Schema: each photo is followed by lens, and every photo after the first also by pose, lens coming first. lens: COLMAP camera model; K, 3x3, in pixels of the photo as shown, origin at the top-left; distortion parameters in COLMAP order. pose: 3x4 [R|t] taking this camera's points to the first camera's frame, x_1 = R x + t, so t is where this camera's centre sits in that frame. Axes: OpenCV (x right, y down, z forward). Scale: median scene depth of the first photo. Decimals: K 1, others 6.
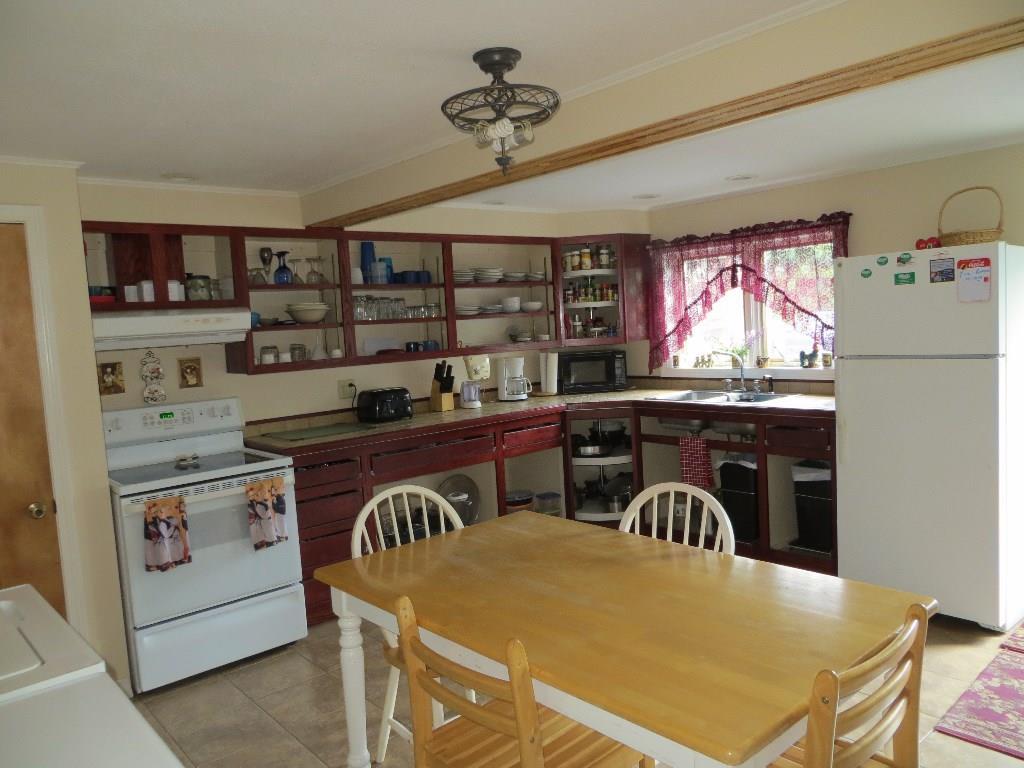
lens RADIAL K [[770.3, 0, 511.2], [0, 770.3, 386.3], [0, 0, 1]] dist [-0.000543, -0.015879]
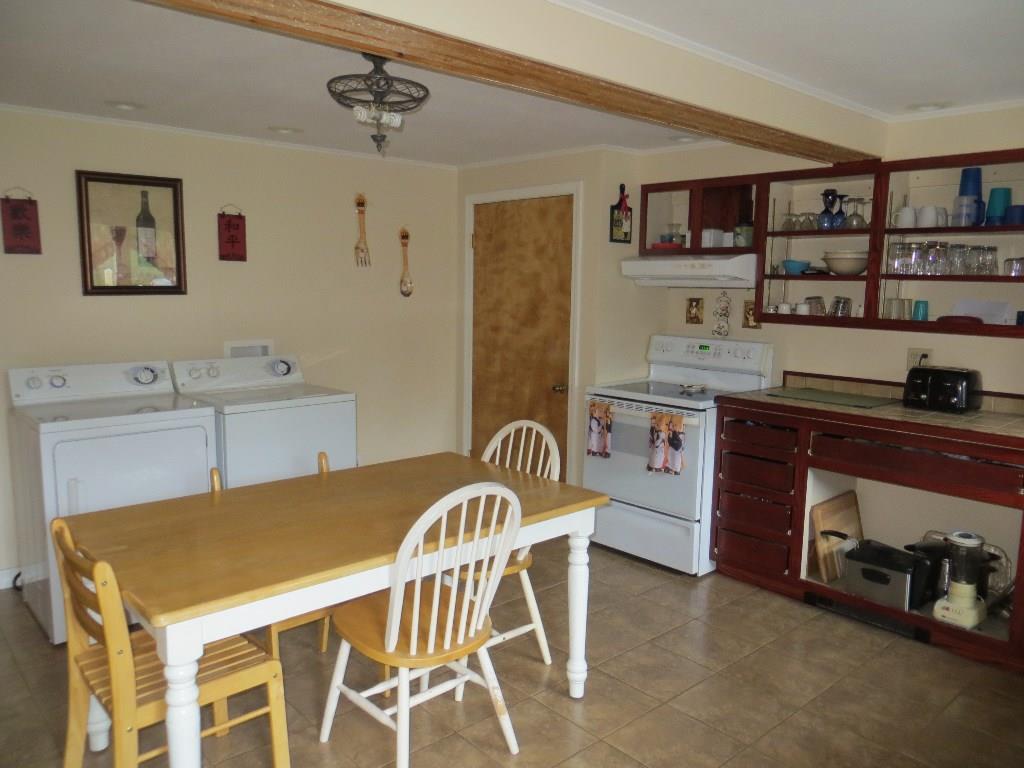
lens RADIAL K [[770.3, 0, 511.0], [0, 770.3, 382.4], [0, 0, 1]] dist [-0.000543, -0.015879]
pose [[0.029502, 0.189233, -0.981489, 0.656116], [-0.105335, 0.977038, 0.185209, -0.090415], [0.993999, 0.097921, 0.048757, 0.634458]]
